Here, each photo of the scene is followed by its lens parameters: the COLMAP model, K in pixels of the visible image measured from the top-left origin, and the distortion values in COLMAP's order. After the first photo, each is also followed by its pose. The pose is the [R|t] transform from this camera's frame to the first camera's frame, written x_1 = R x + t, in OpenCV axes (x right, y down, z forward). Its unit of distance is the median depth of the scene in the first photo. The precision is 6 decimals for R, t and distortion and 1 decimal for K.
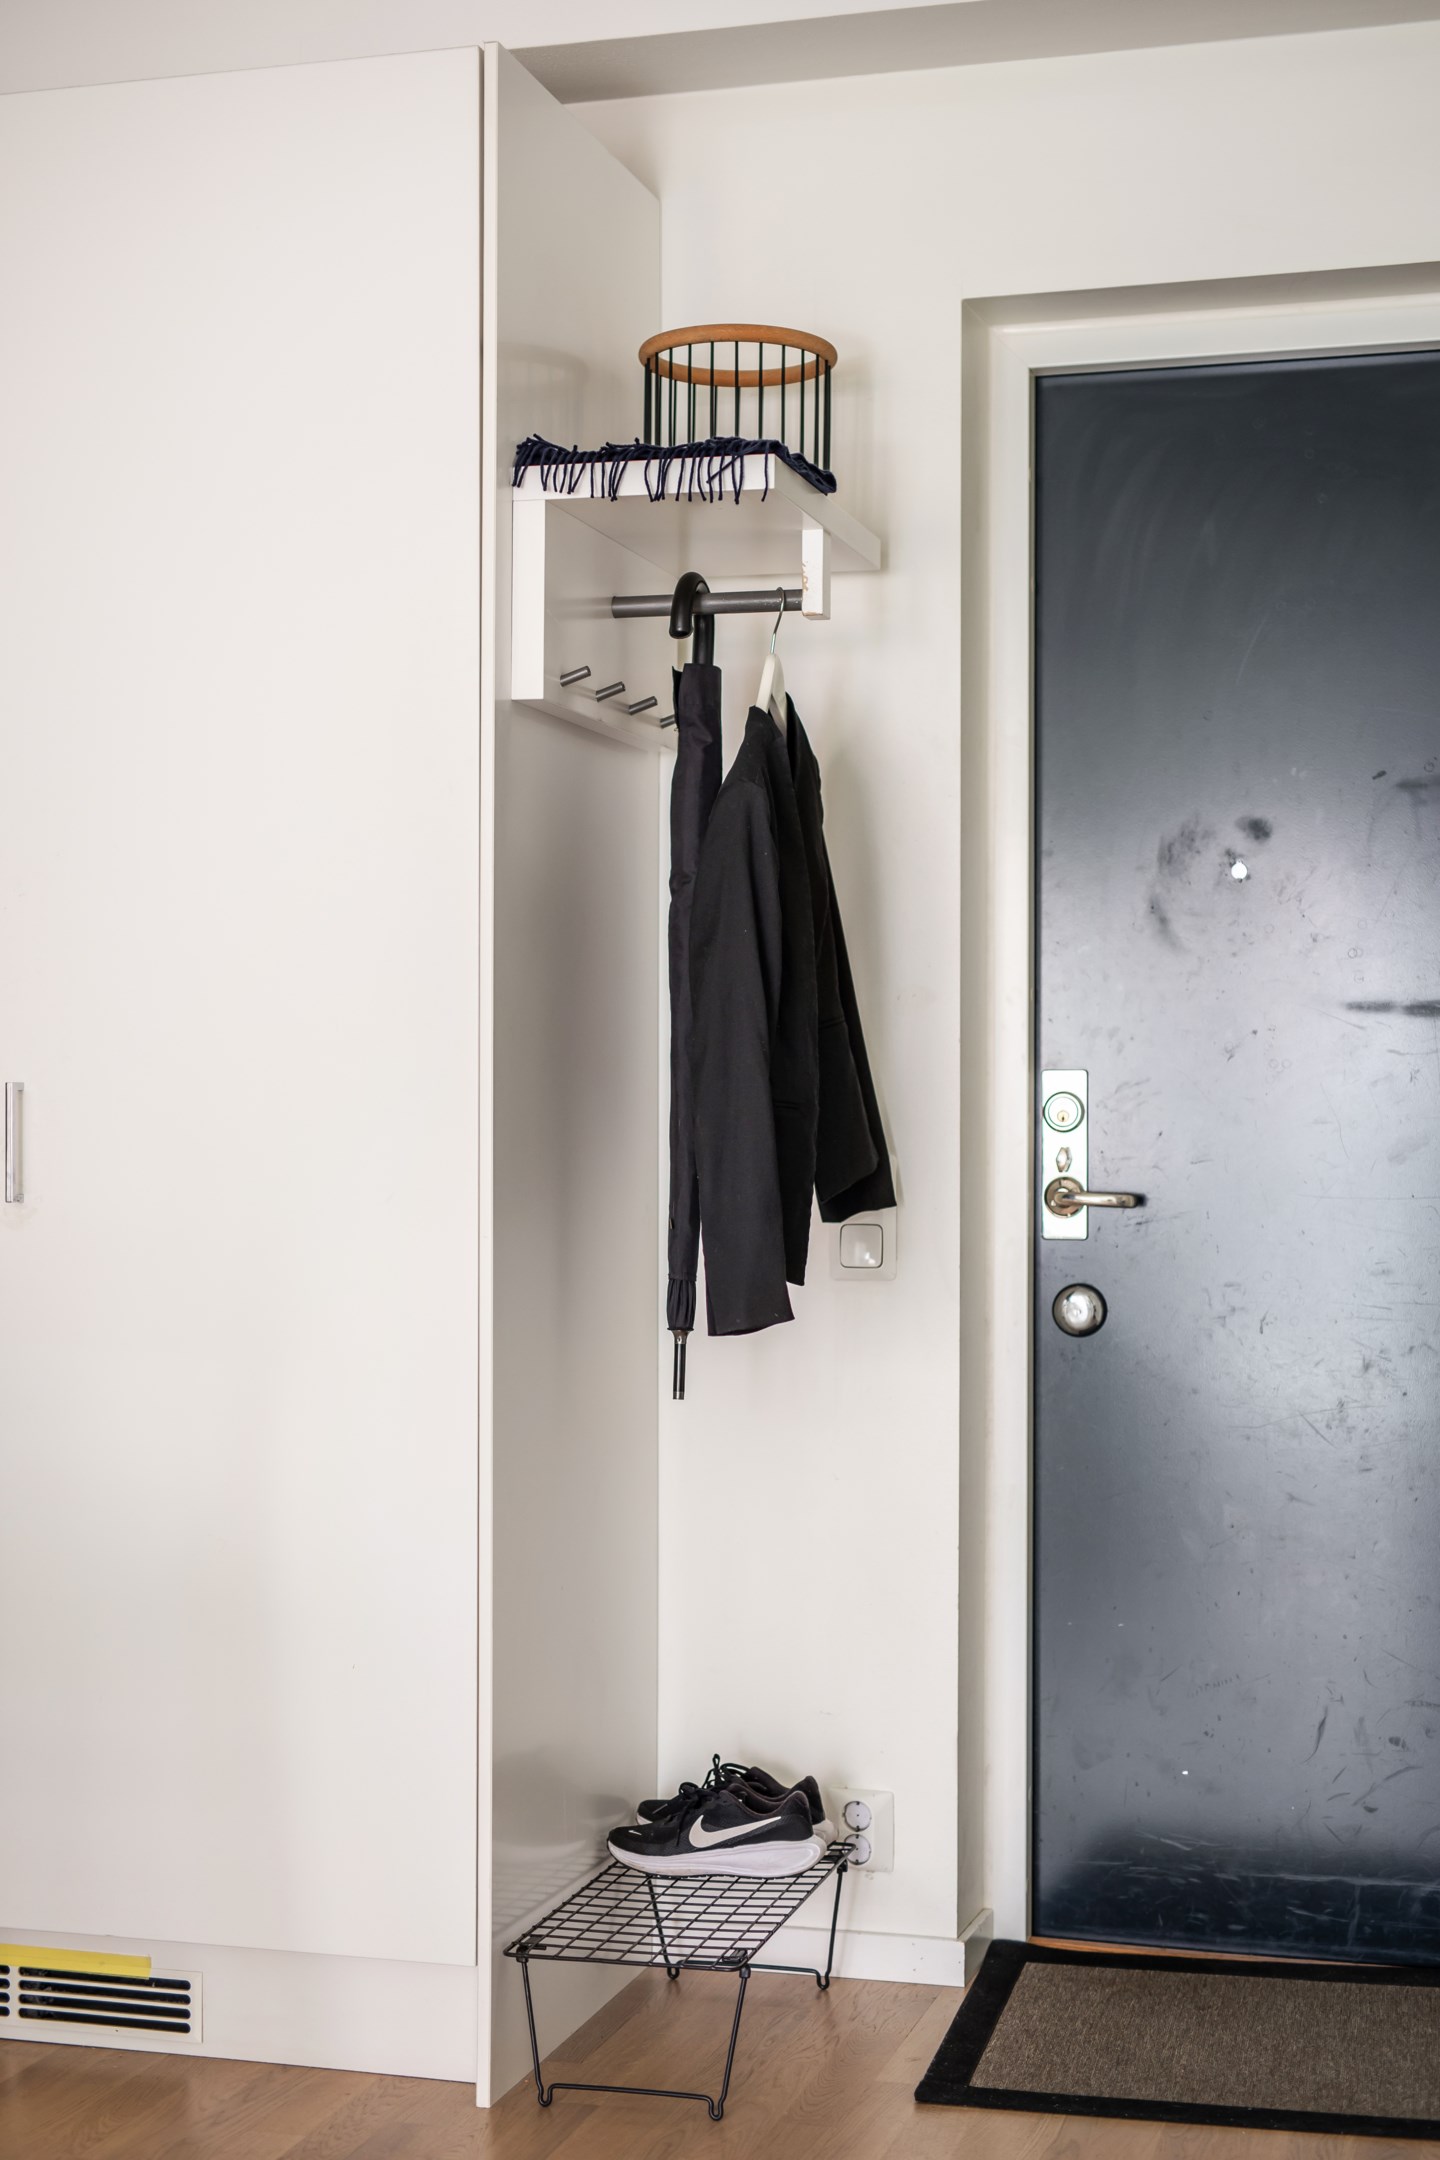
lens RADIAL K [[3034.8, 0, 720.0], [0, 3034.8, 1080.0], [0, 0, 1]] dist [-0.024548, 0.148014]
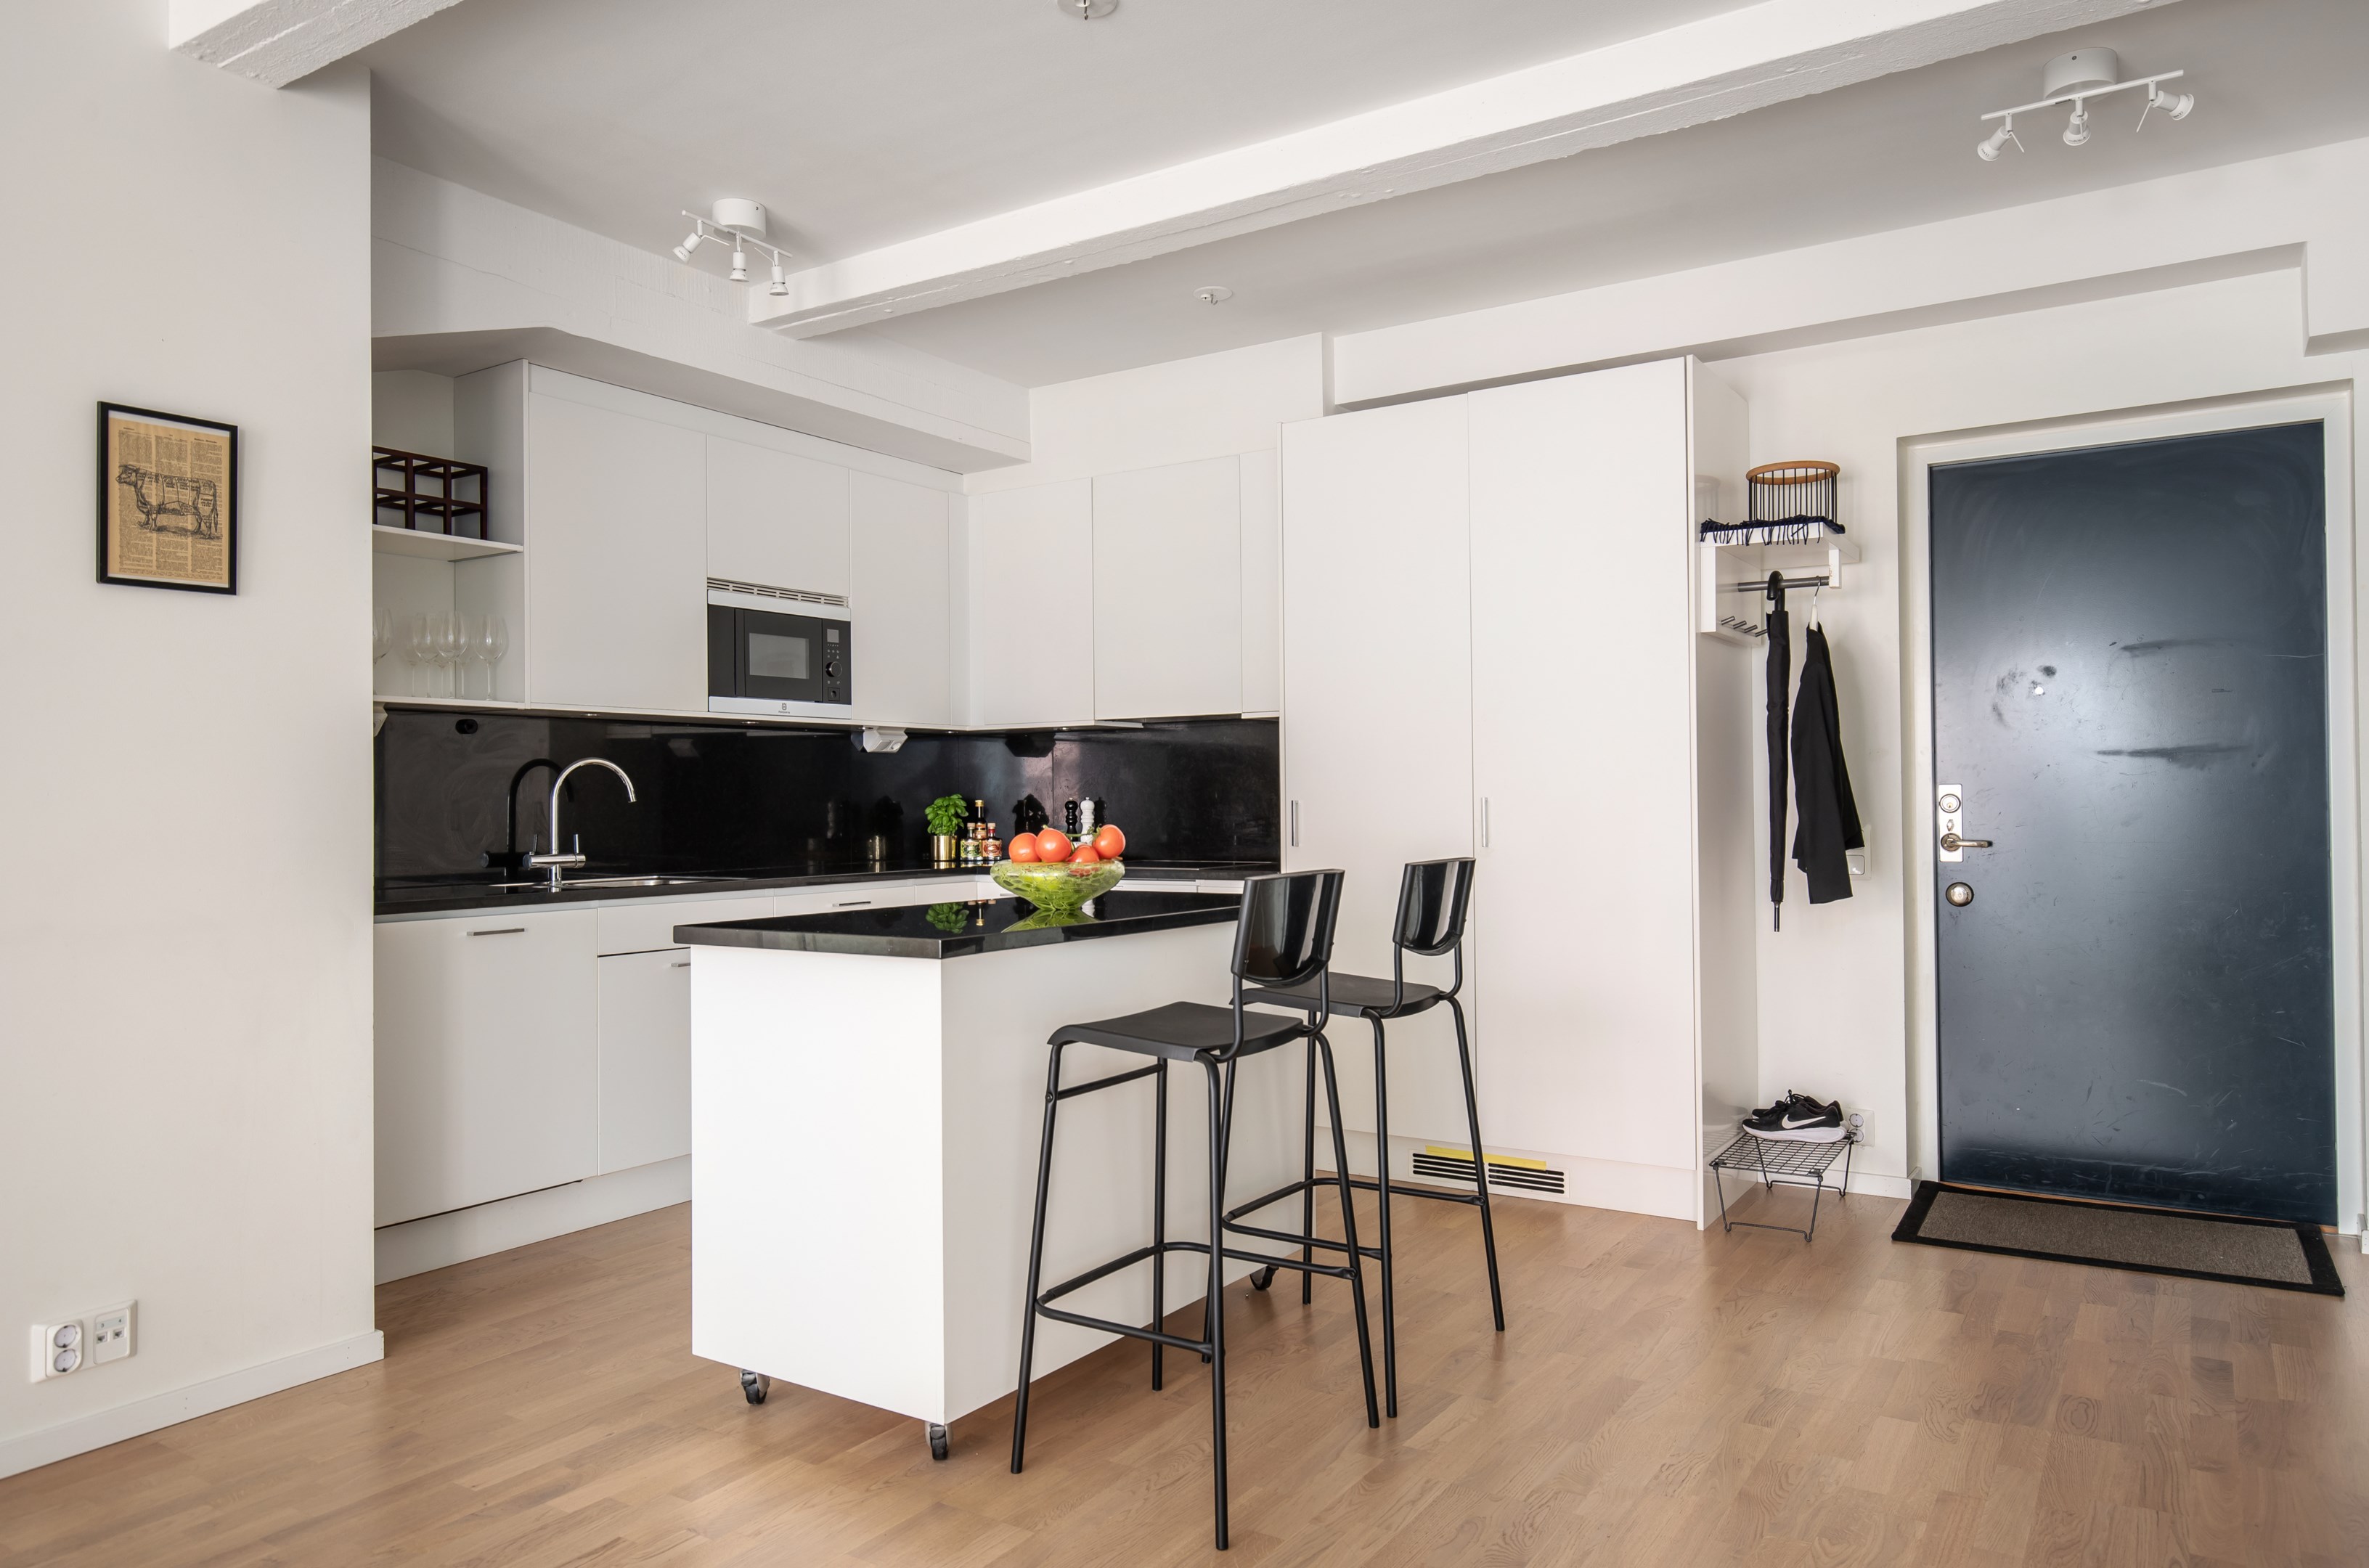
lens RADIAL K [[1550.8, 0, 1189.0], [0, 1550.8, 783.1], [0, 0, 1]] dist [0.003062, 0.002482]
pose [[0.957025, -0.015056, -0.289613, -0.093442], [0.015270, 0.999882, -0.001522, -0.011683], [0.289602, -0.002965, 0.957143, -0.243022]]
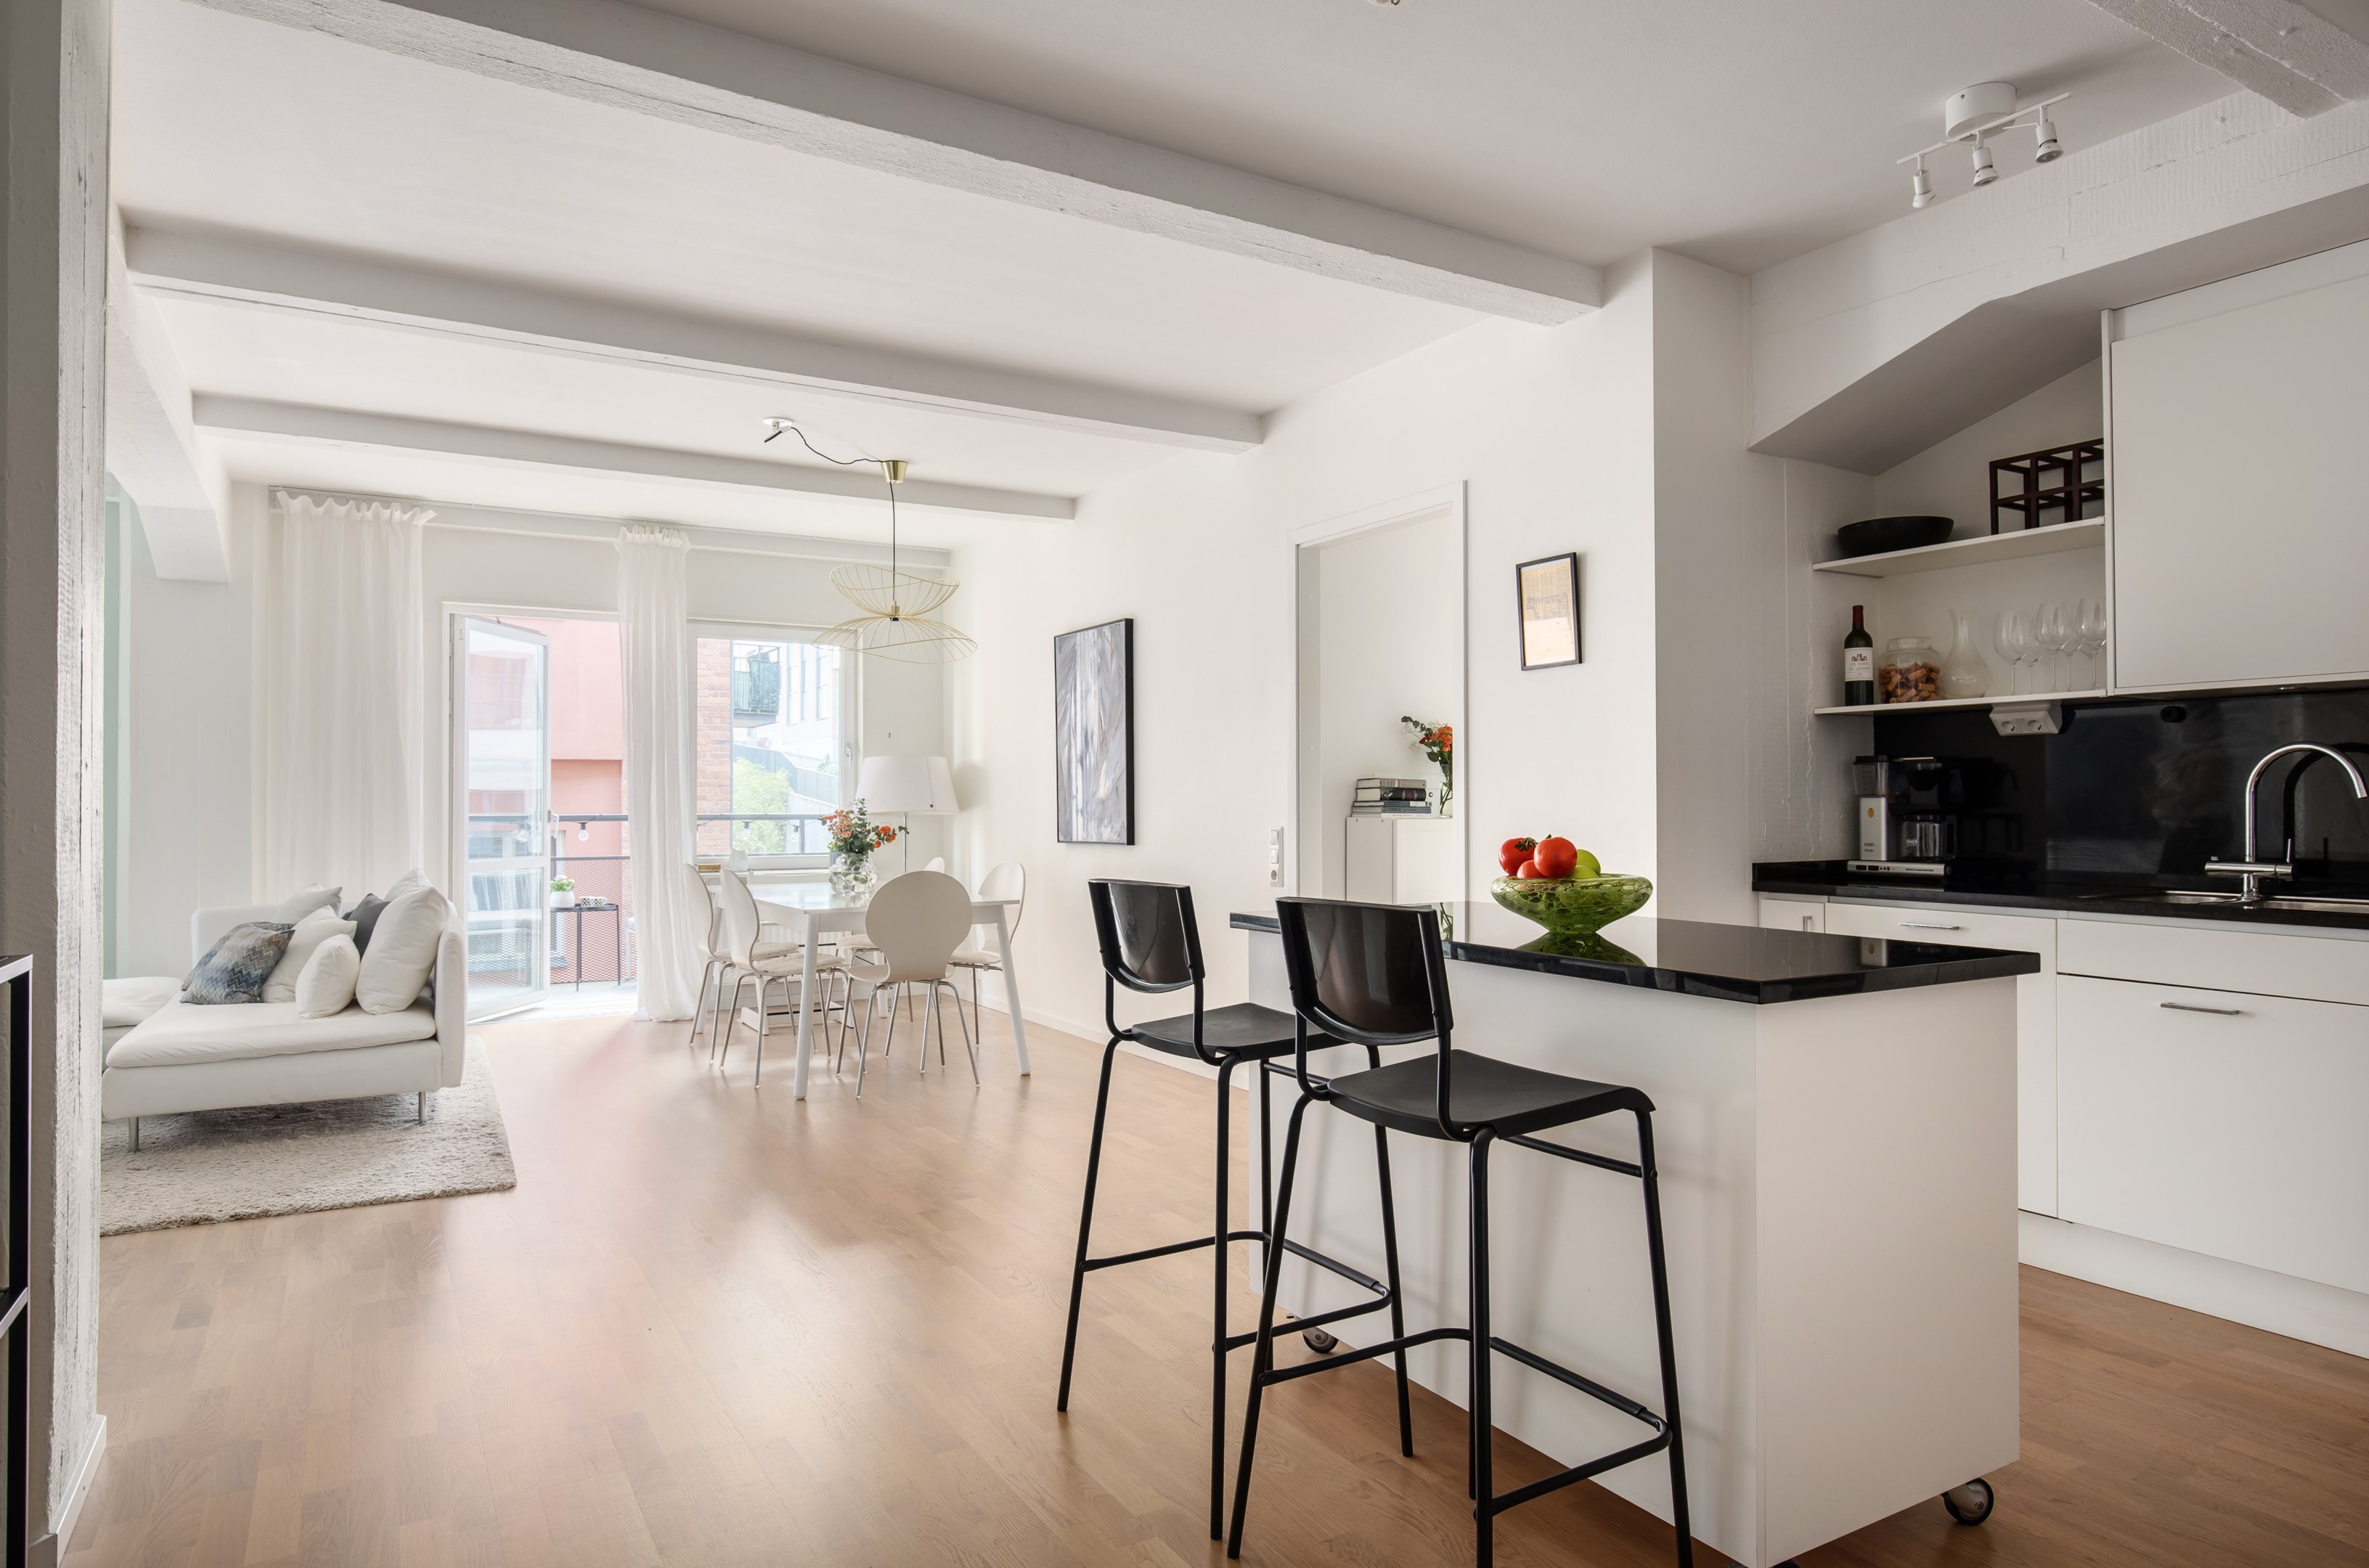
lens RADIAL K [[1409.5, 0, 1189.7], [0, 1409.5, 779.9], [0, 0, 1]] dist [-0.006562, -0.001649]
pose [[-0.685145, -0.010186, -0.728336, 0.211940], [0.010343, 0.999665, -0.023710, -0.003845], [0.728334, -0.023778, -0.684810, 0.925770]]
